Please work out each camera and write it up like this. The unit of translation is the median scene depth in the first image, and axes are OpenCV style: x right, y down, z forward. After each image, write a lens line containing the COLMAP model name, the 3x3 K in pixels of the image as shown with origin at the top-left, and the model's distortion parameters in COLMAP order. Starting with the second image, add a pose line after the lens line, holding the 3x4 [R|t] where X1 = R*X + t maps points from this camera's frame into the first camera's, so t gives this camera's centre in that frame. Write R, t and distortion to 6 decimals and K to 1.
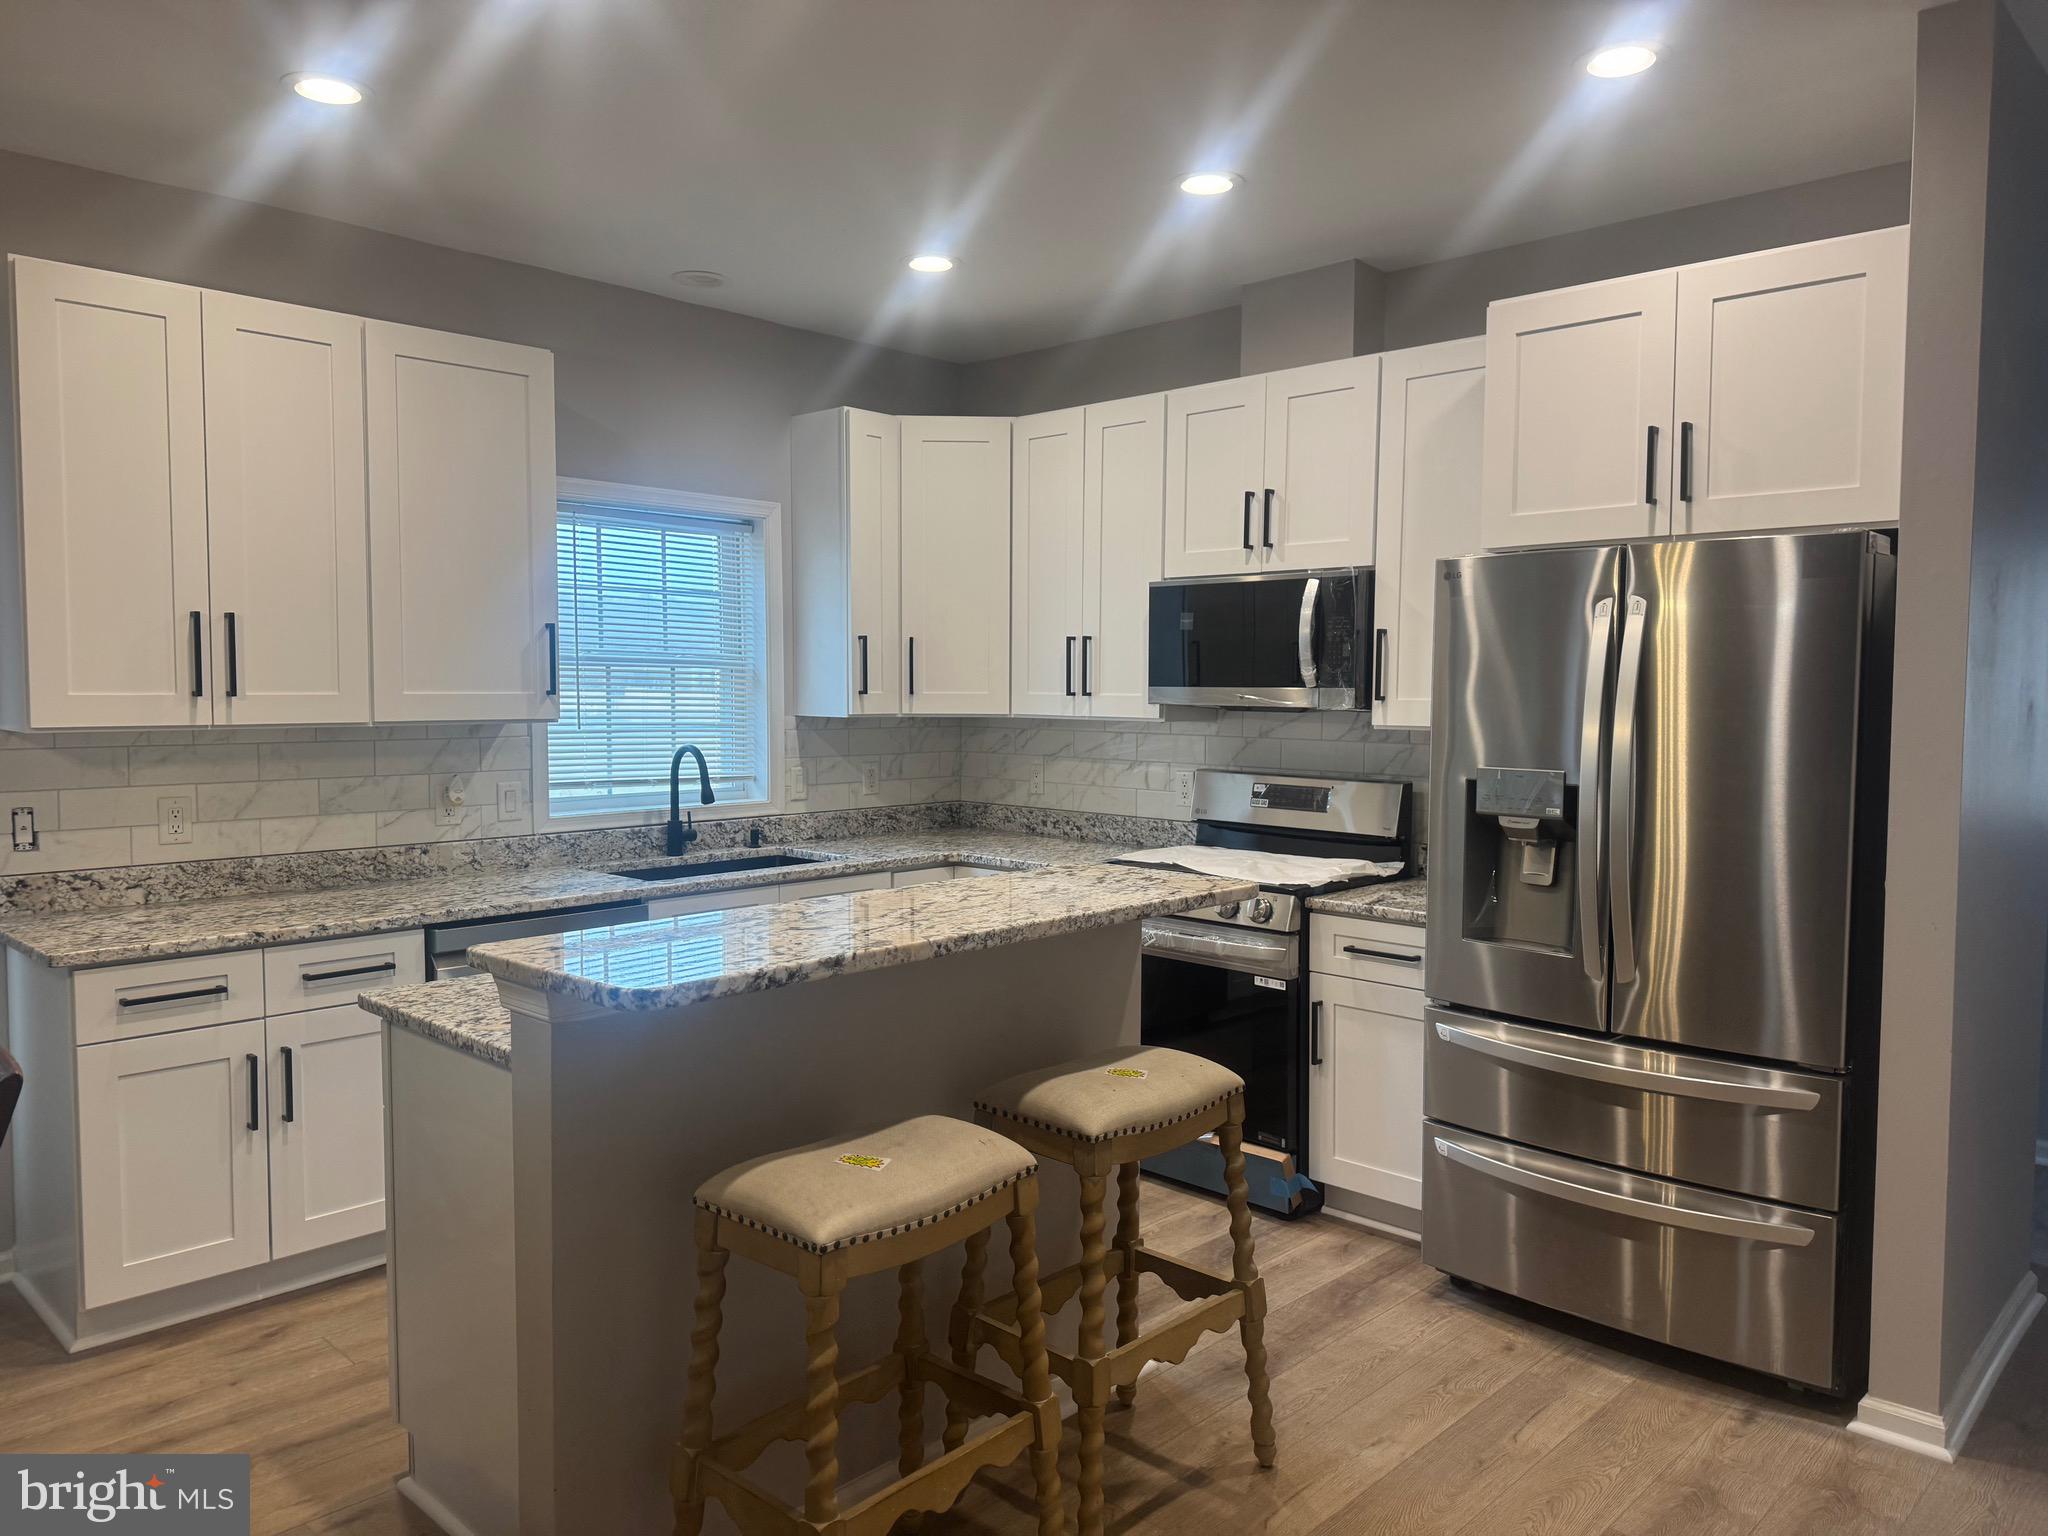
lens RADIAL K [[1420.6, 0, 1027.7], [0, 1420.6, 764.7], [0, 0, 1]] dist [0.104214, -0.129501]
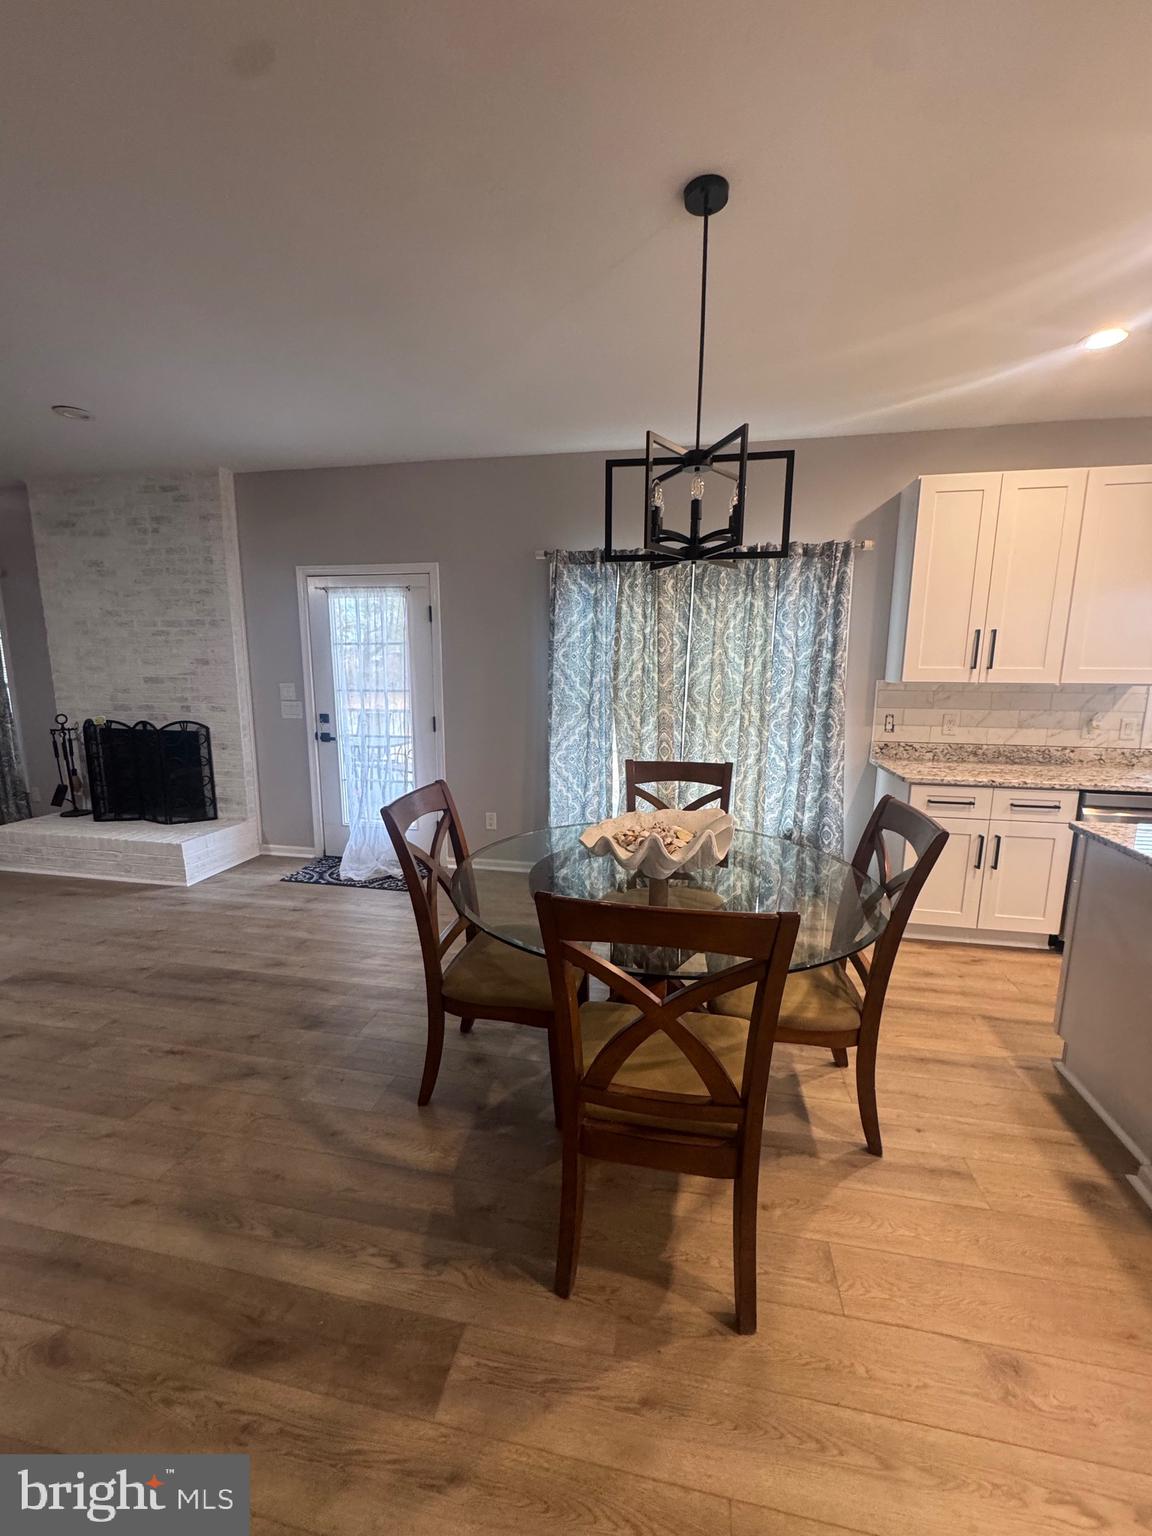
lens RADIAL K [[611.5, 0, 575.8], [0, 611.5, 766.2], [0, 0, 1]] dist [-0.001742, -0.000034]
pose [[0.536795, 0.139327, -0.832129, -0.090750], [-0.051743, 0.989851, 0.132357, 0.005943], [0.842125, -0.027991, 0.538556, -0.004948]]
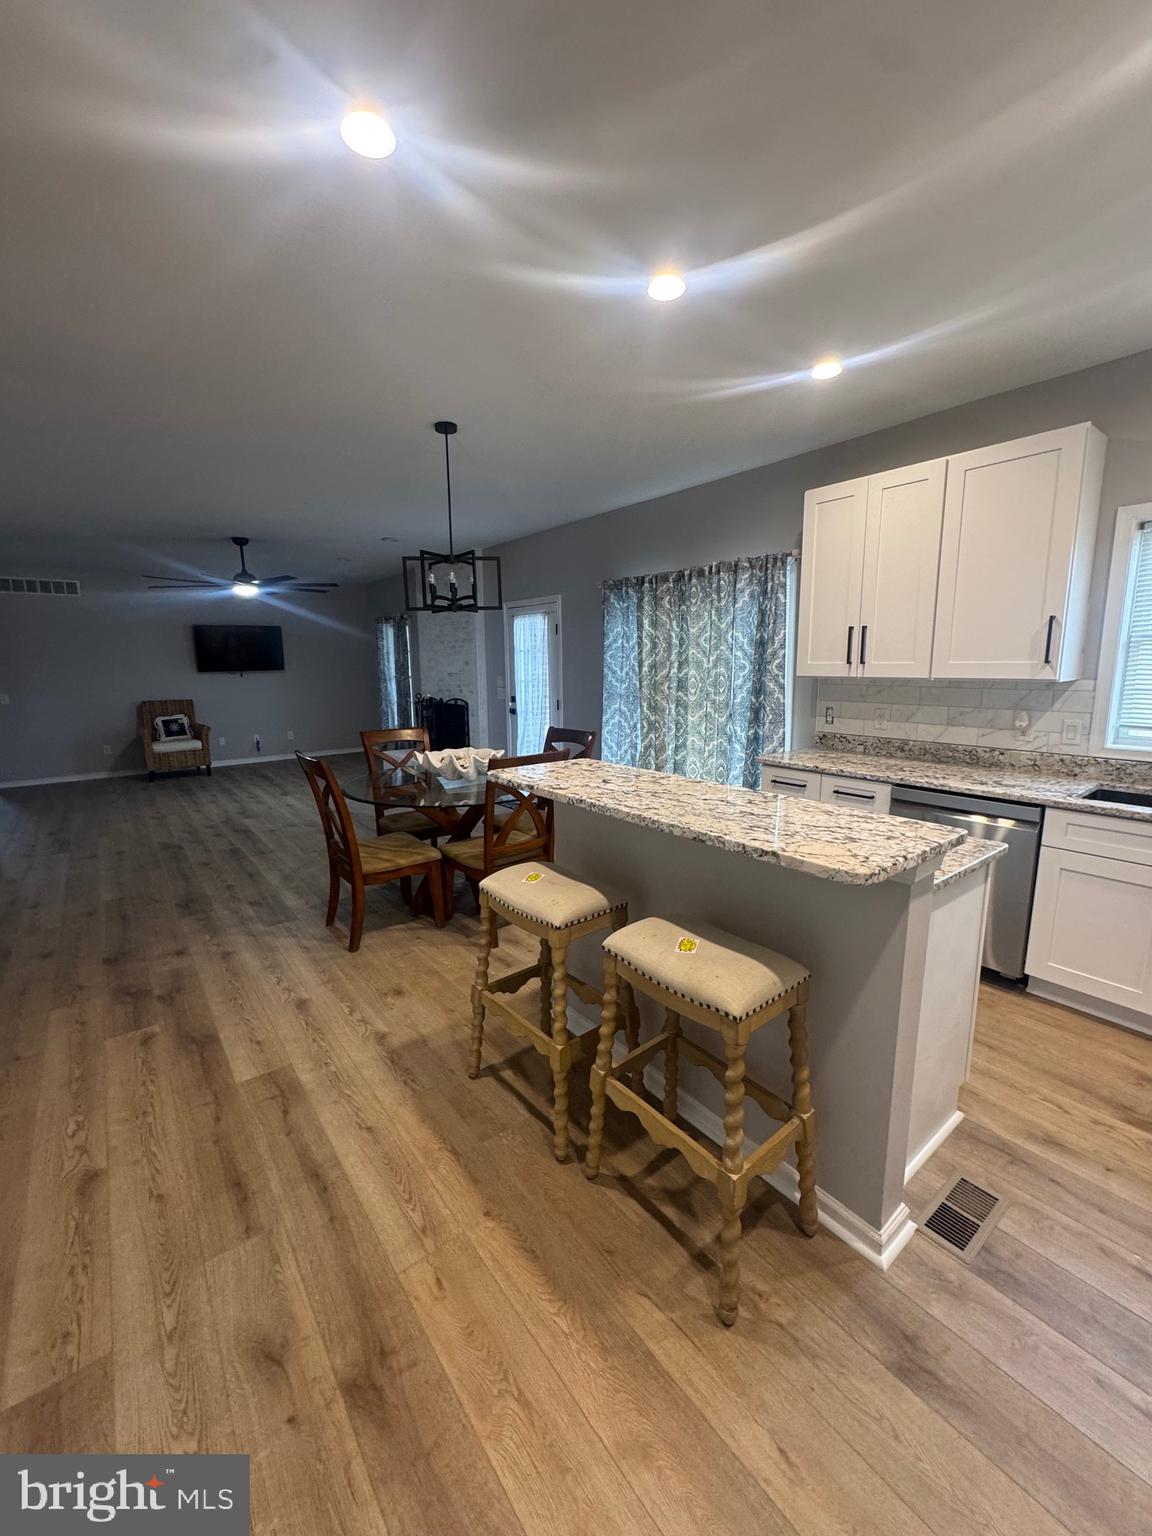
lens RADIAL K [[611.5, 0, 575.8], [0, 611.5, 766.2], [0, 0, 1]] dist [-0.001742, -0.000034]
pose [[-0.145600, 0.167697, -0.975027, 0.393505], [-0.044958, 0.983390, 0.175849, -0.032760], [0.988322, 0.069439, -0.135642, 0.601211]]
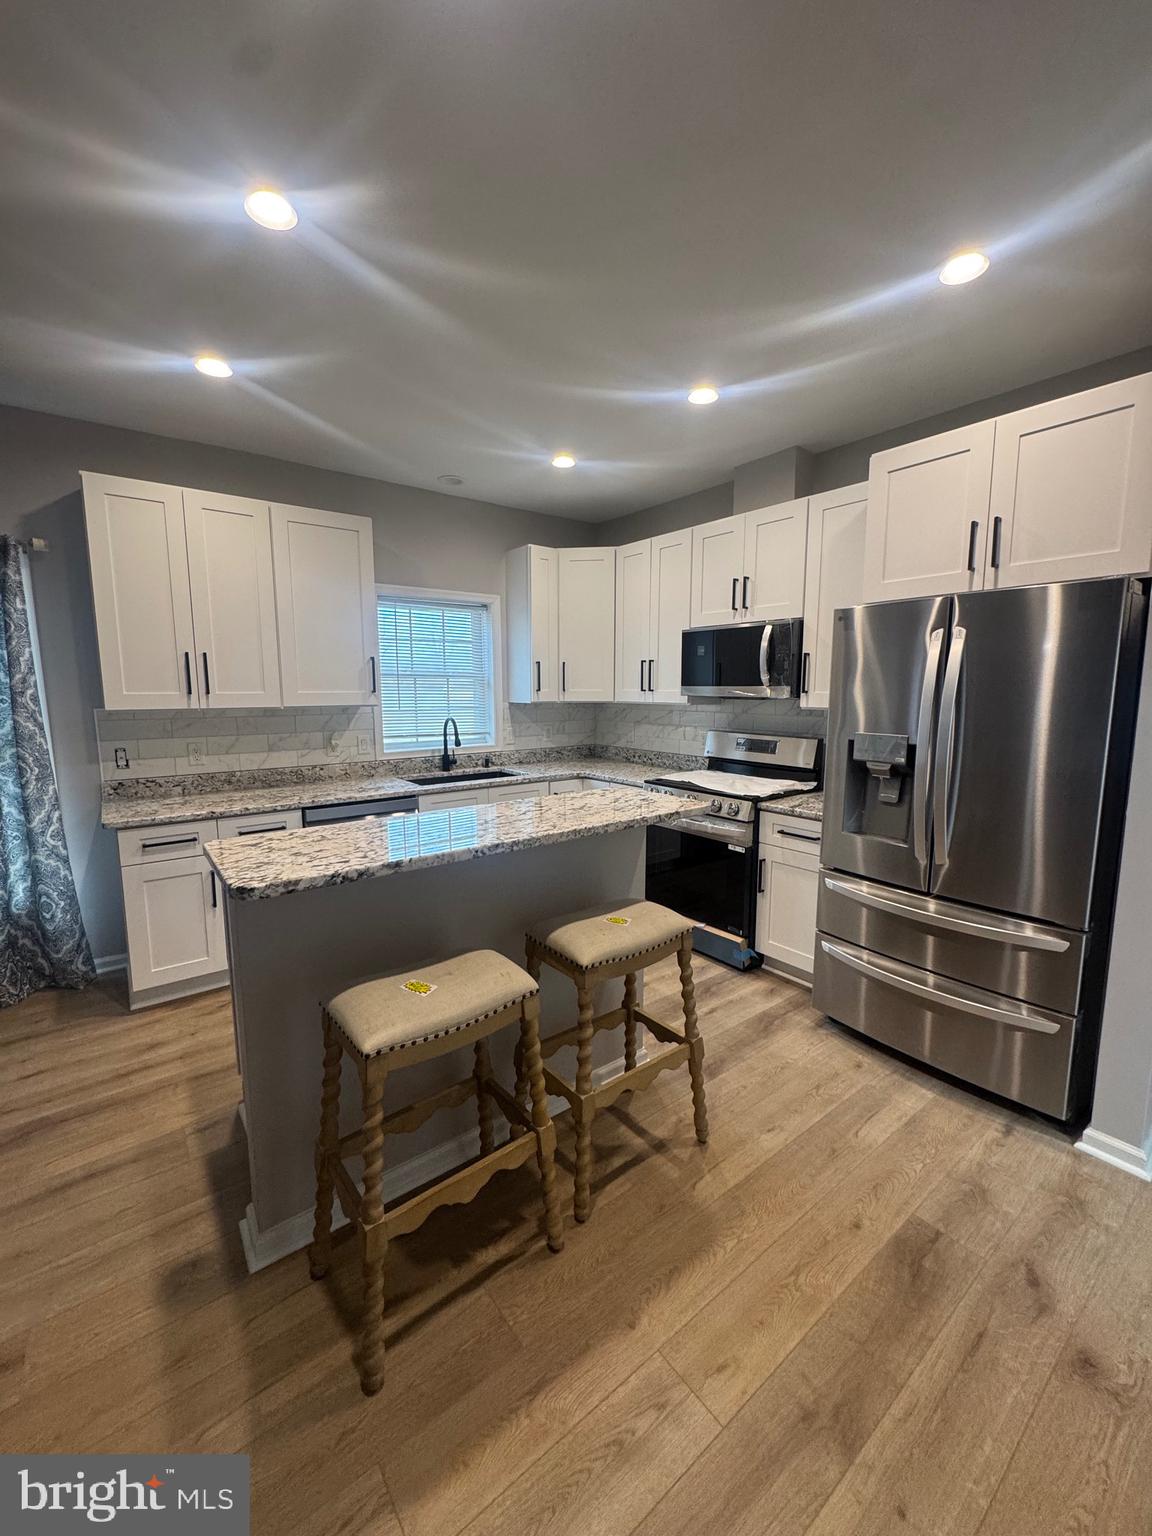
lens RADIAL K [[611.5, 0, 575.8], [0, 611.5, 766.2], [0, 0, 1]] dist [-0.001742, -0.000034]
pose [[0.988452, 0.013078, -0.150972, 0.079043], [-0.002233, 0.997418, 0.071780, -0.007946], [0.151521, -0.070614, 0.985929, 0.192670]]
